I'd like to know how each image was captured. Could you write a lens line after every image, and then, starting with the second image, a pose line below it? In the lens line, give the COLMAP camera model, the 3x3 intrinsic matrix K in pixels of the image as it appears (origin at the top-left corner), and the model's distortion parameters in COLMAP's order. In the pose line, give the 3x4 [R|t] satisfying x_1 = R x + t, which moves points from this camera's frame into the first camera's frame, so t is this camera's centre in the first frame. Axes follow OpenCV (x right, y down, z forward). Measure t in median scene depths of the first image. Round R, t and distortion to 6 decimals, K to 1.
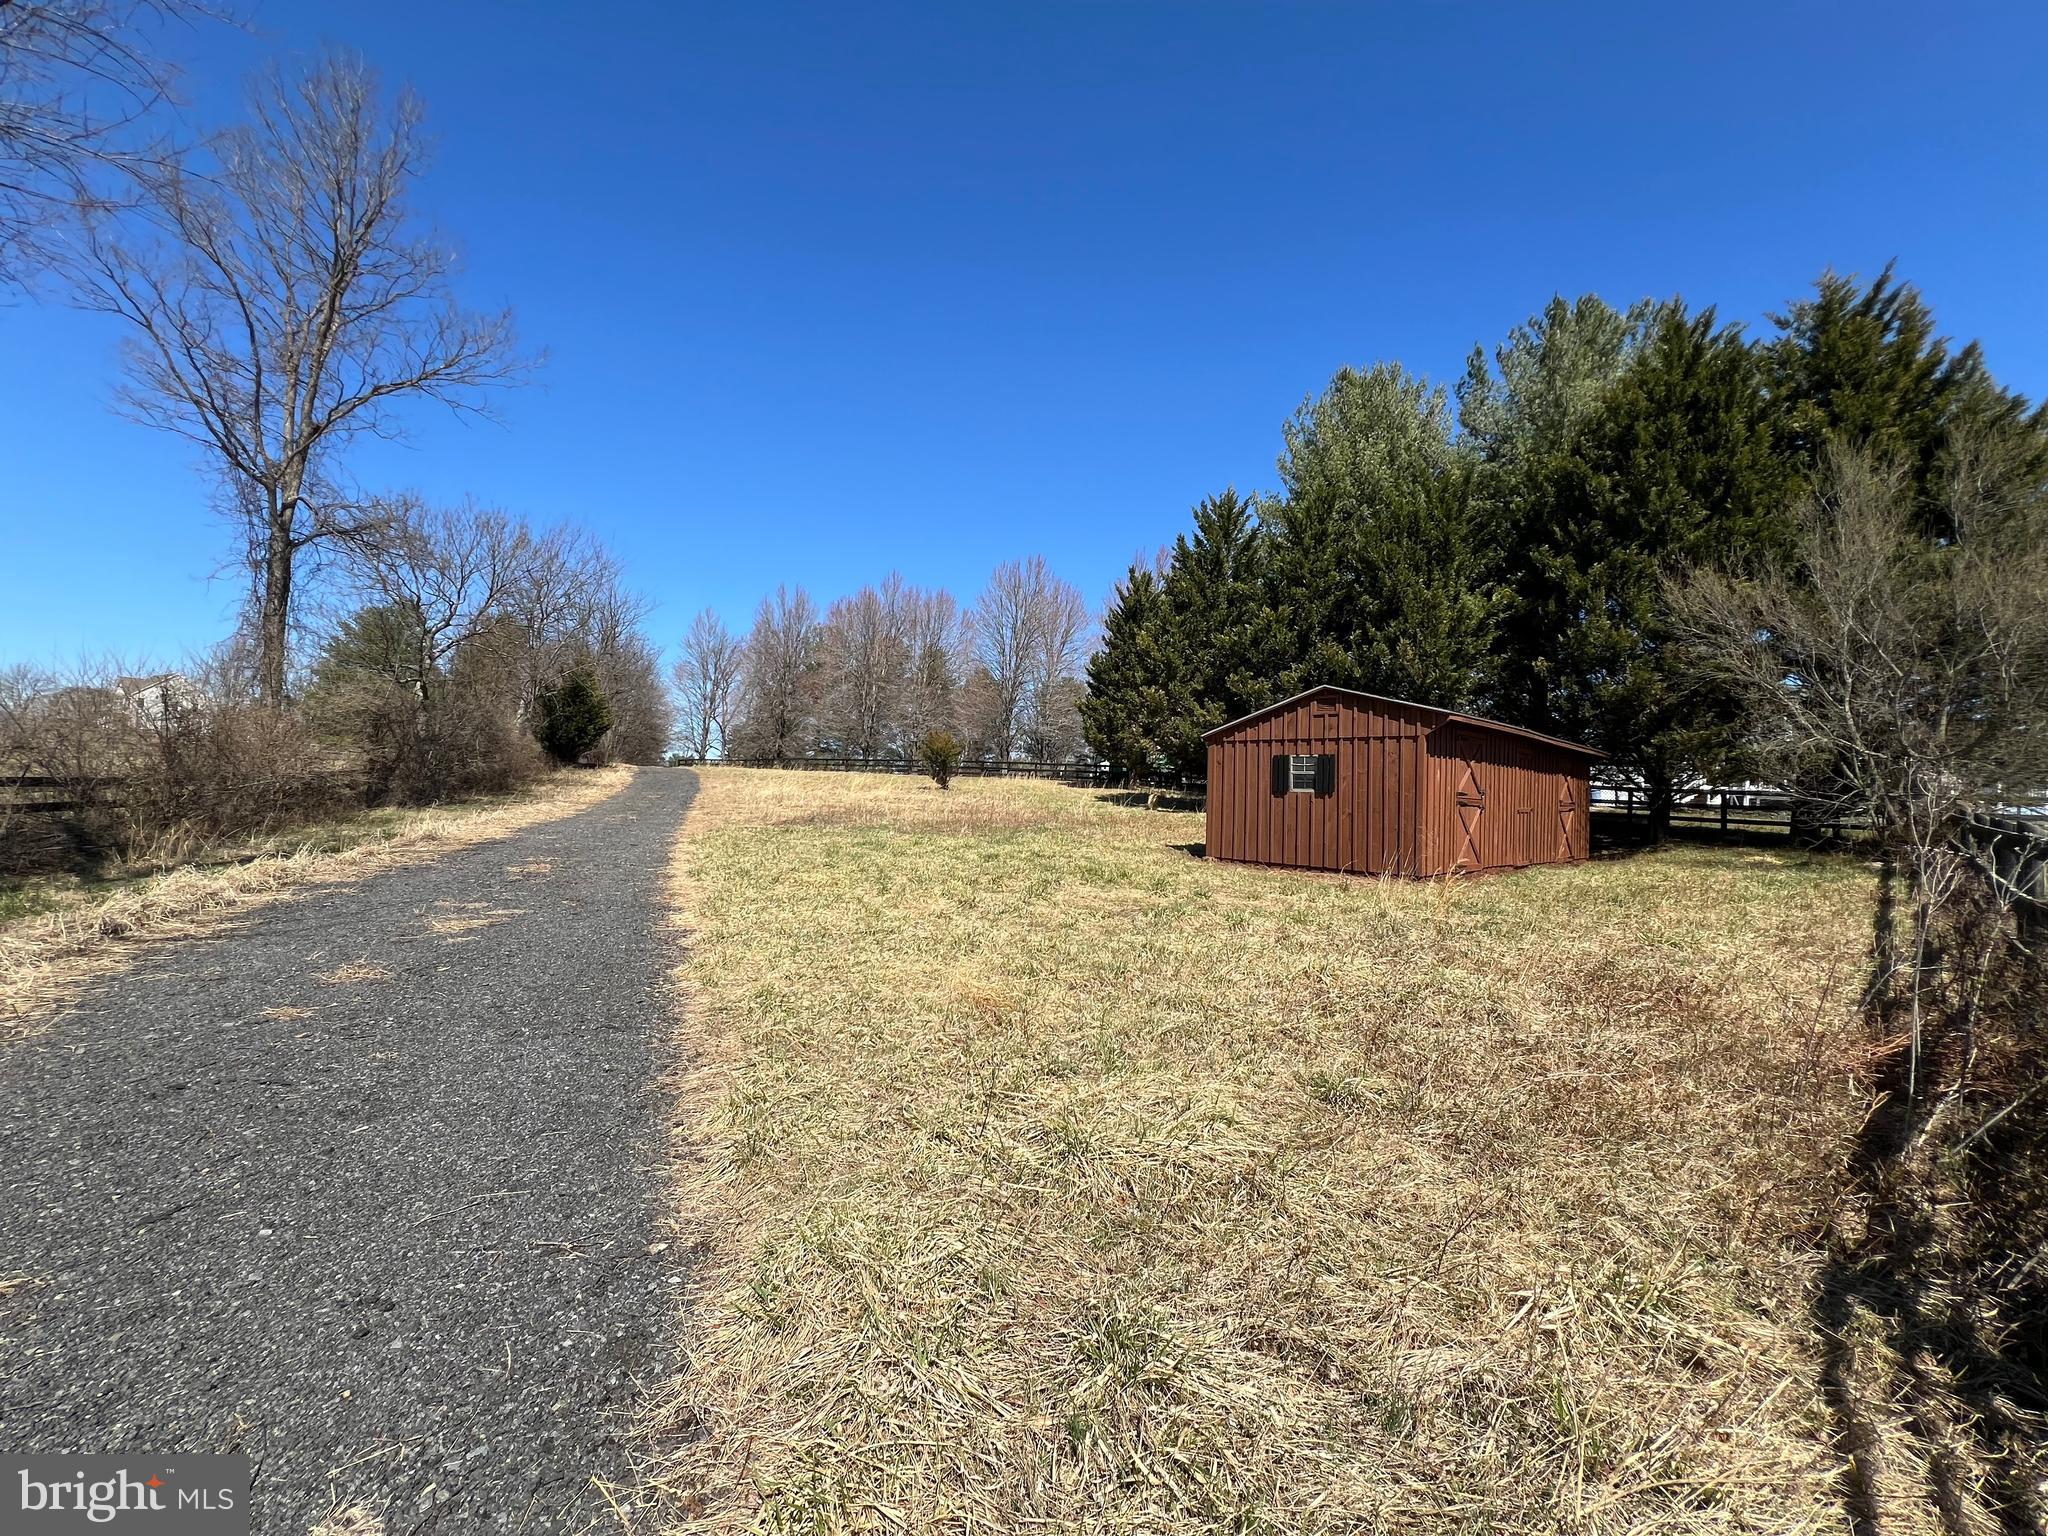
lens RADIAL K [[819.4, 0, 1029.9], [0, 819.4, 770.3], [0, 0, 1]] dist [-0.001730, 0.000004]
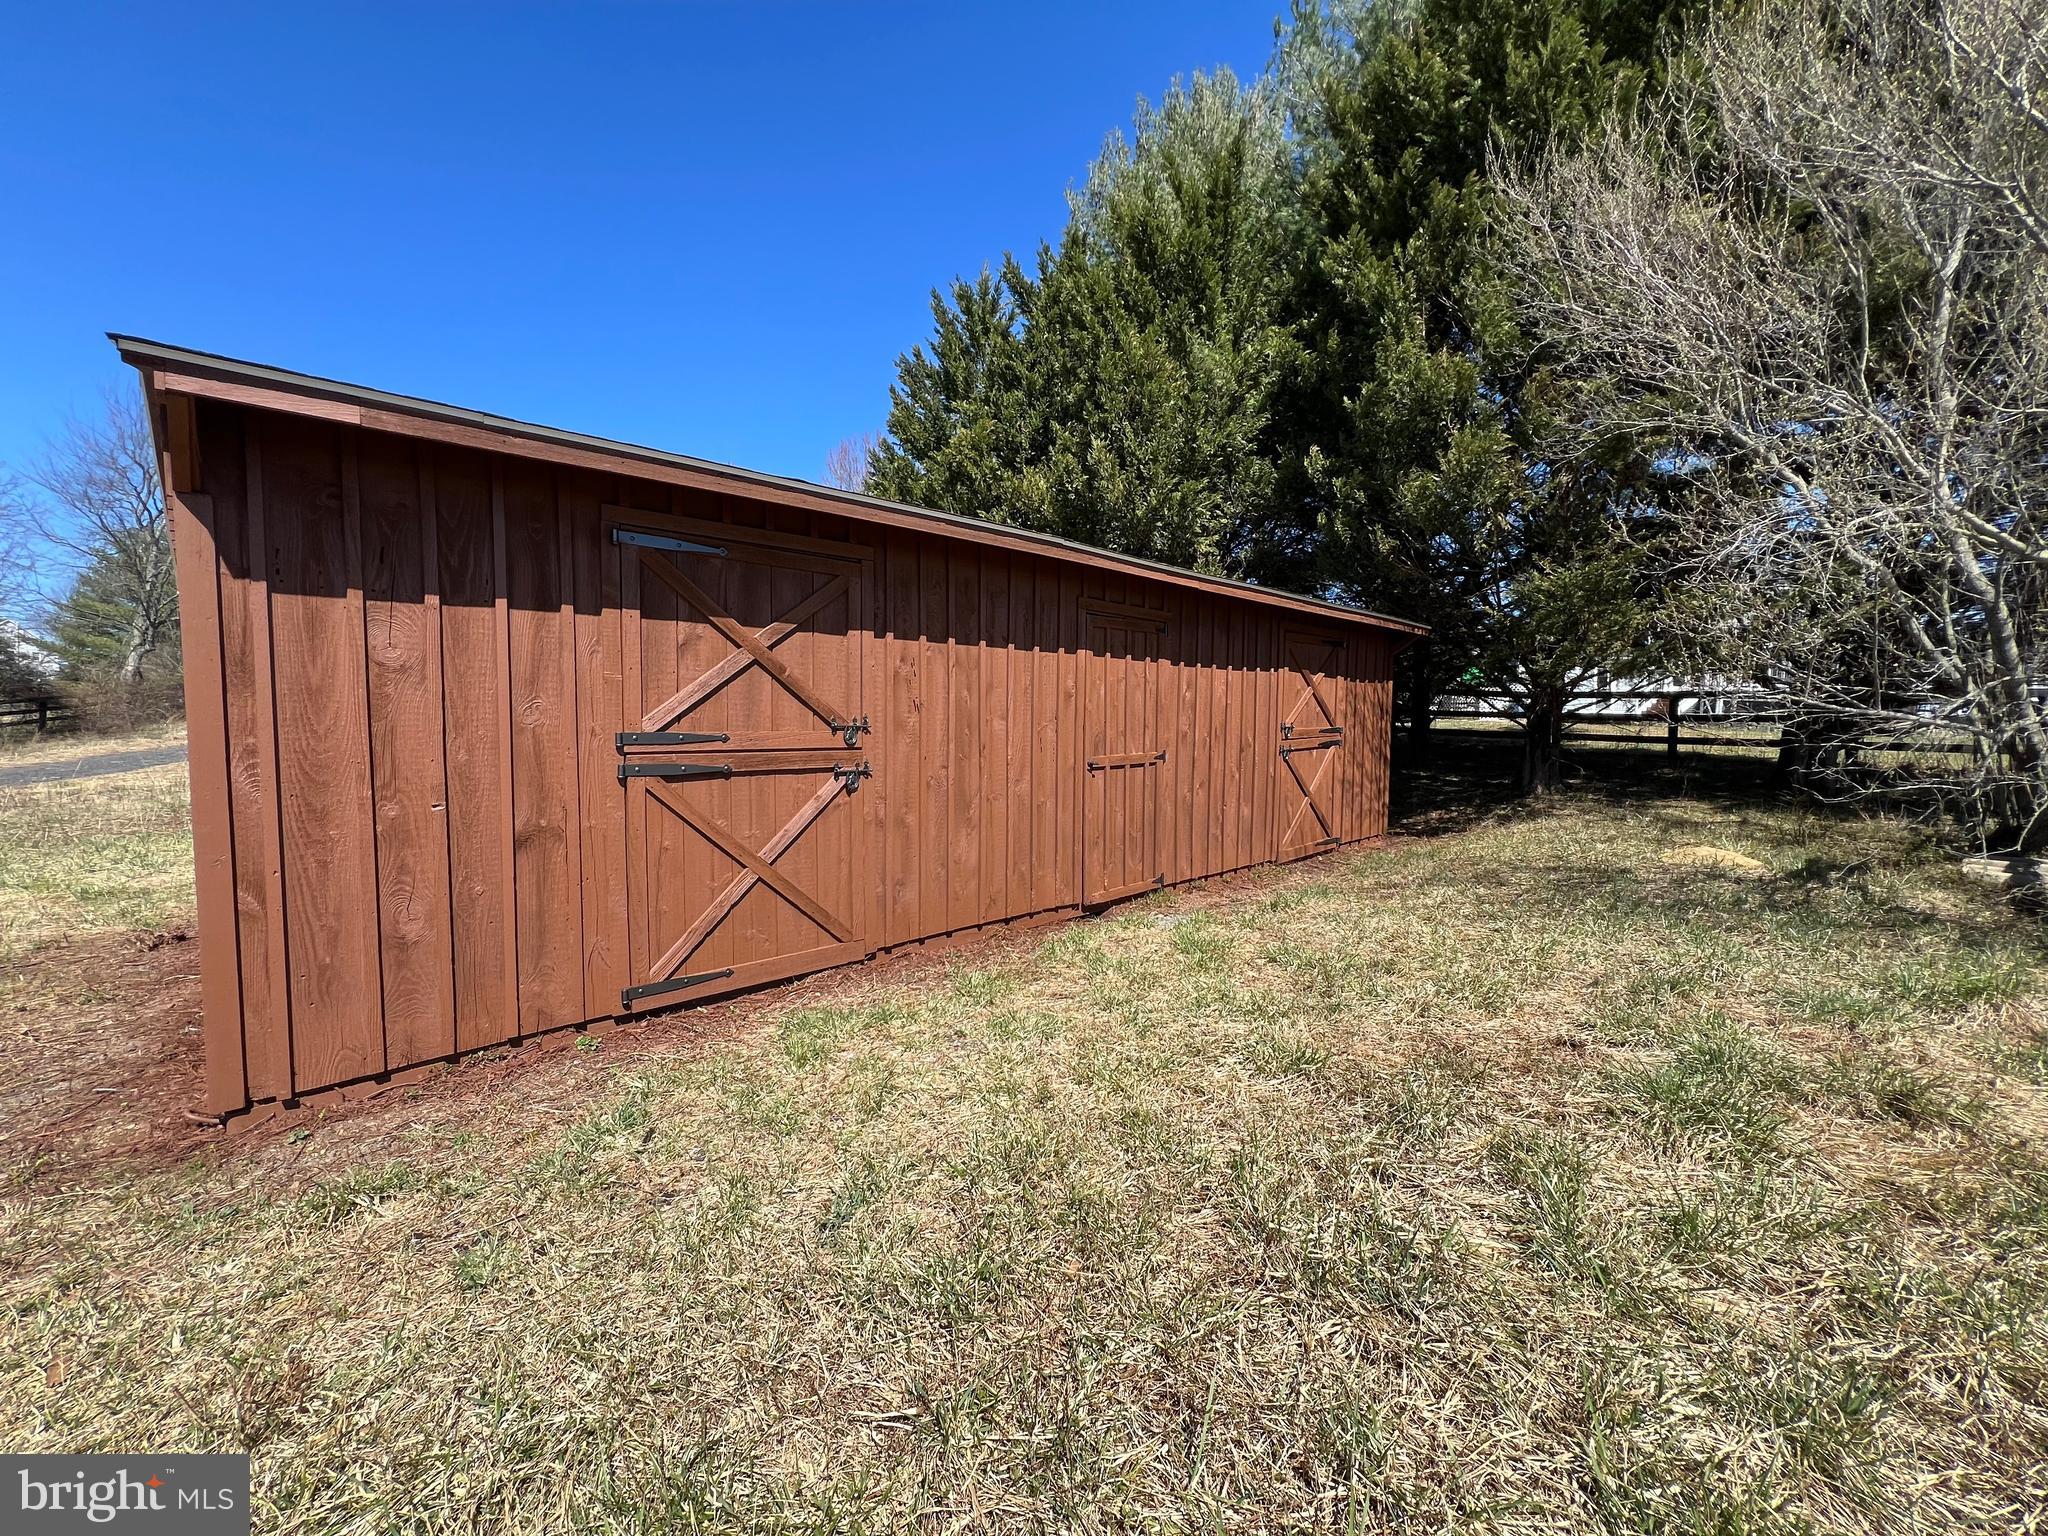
lens RADIAL K [[819.4, 0, 1014.8], [0, 819.4, 762.7], [0, 0, 1]] dist [-0.001730, 0.000004]
pose [[0.999432, -0.033676, 0.001348, 0.425208], [0.033441, 0.995848, 0.084661, 0.011100], [-0.004193, -0.084568, 0.996409, 0.465058]]
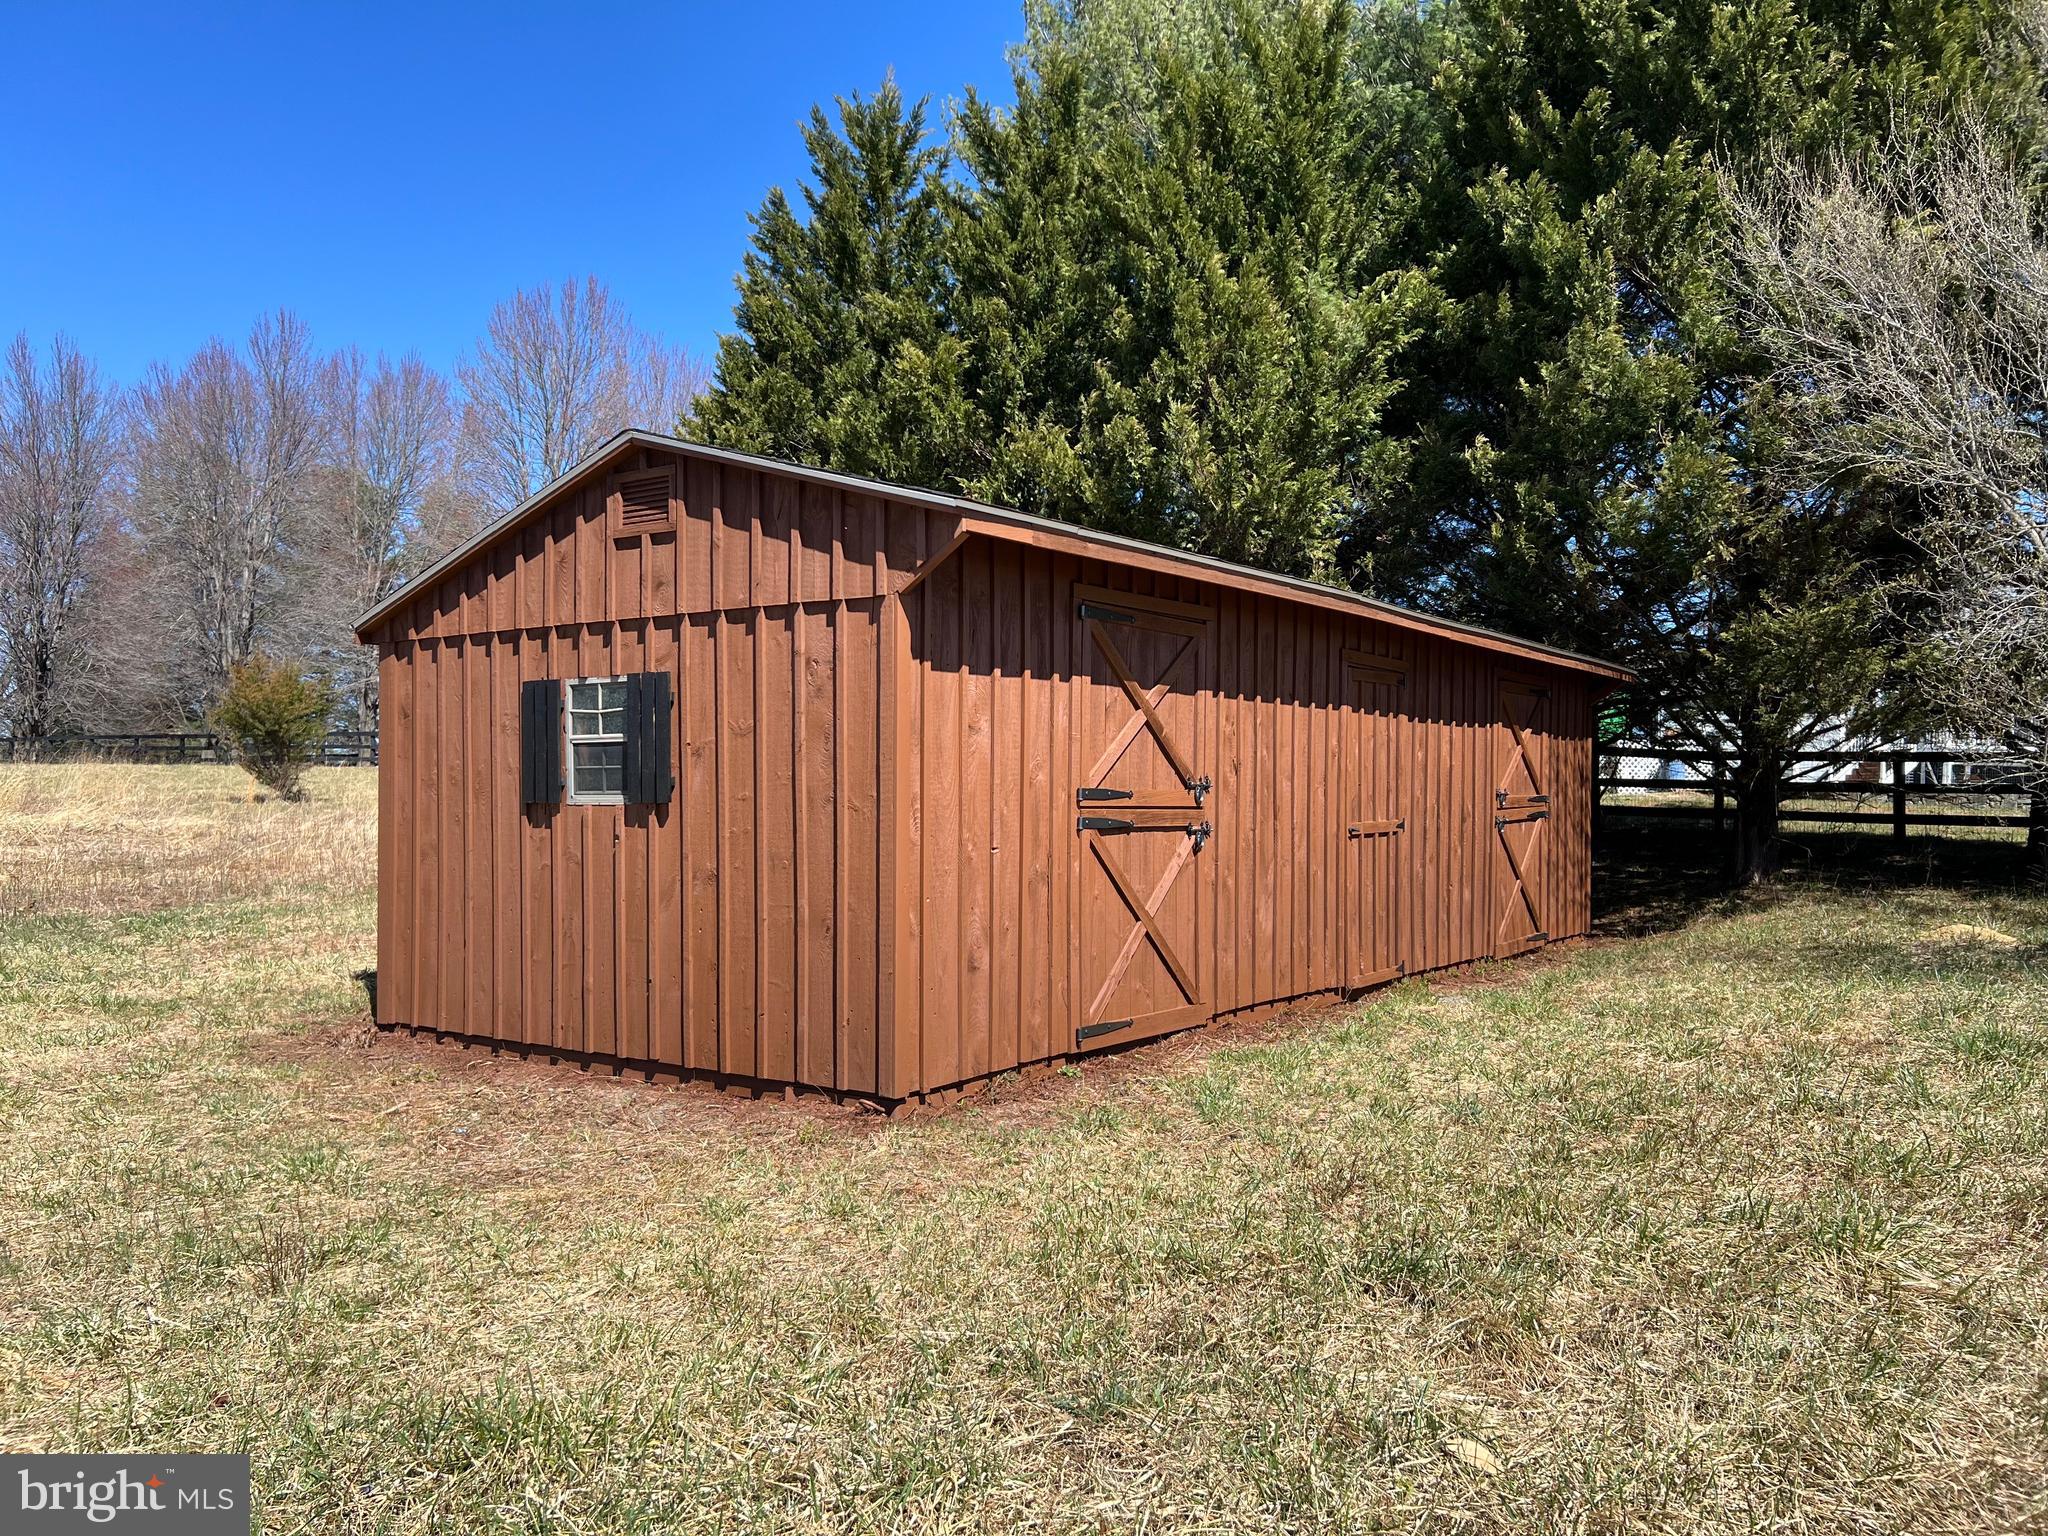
lens RADIAL K [[1536.8, 0, 1002.6], [0, 1536.8, 779.0], [0, 0, 1]] dist [0.040459, -0.050084]
pose [[0.985287, -0.030001, 0.168254, 0.257514], [0.026017, 0.999328, 0.025835, 0.004736], [-0.168916, -0.021078, 0.985405, 0.285123]]
